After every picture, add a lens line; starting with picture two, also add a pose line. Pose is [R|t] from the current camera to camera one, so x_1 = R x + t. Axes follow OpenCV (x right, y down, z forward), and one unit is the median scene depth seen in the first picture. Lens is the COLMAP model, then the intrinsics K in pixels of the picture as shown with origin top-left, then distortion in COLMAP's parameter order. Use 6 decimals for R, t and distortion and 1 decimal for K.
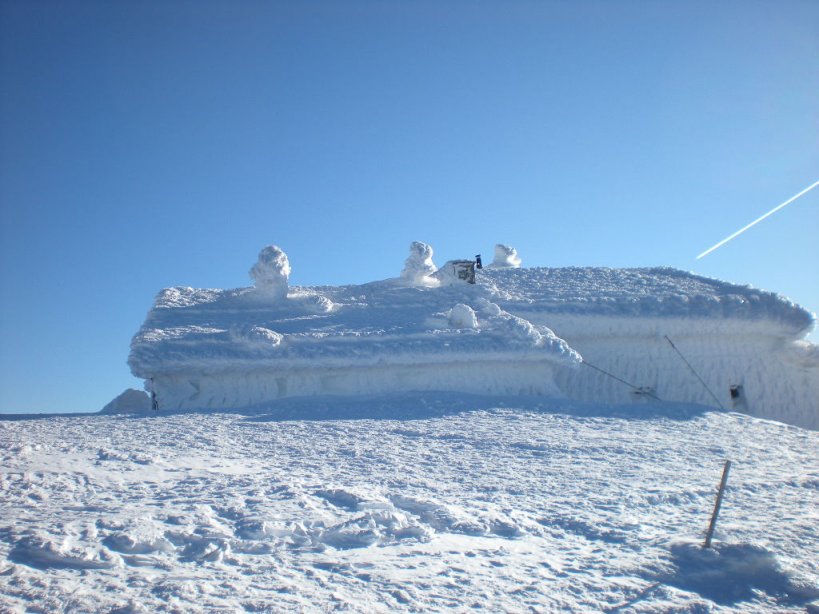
lens RADIAL K [[933.4, 0, 409.5], [0, 933.4, 307.0], [0, 0, 1]] dist [-0.070479, -0.213908]
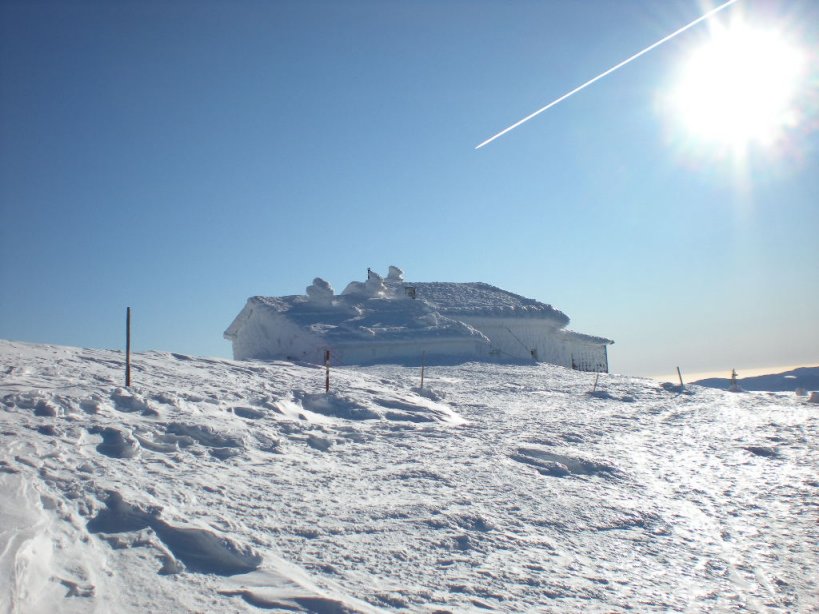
lens RADIAL K [[933.4, 0, 409.5], [0, 933.4, 307.0], [0, 0, 1]] dist [-0.070479, -0.213908]
pose [[0.944619, 0.012772, 0.327921, -0.635858], [-0.031910, 0.998082, 0.053047, -0.119823], [-0.326615, -0.060573, 0.943214, -0.951153]]
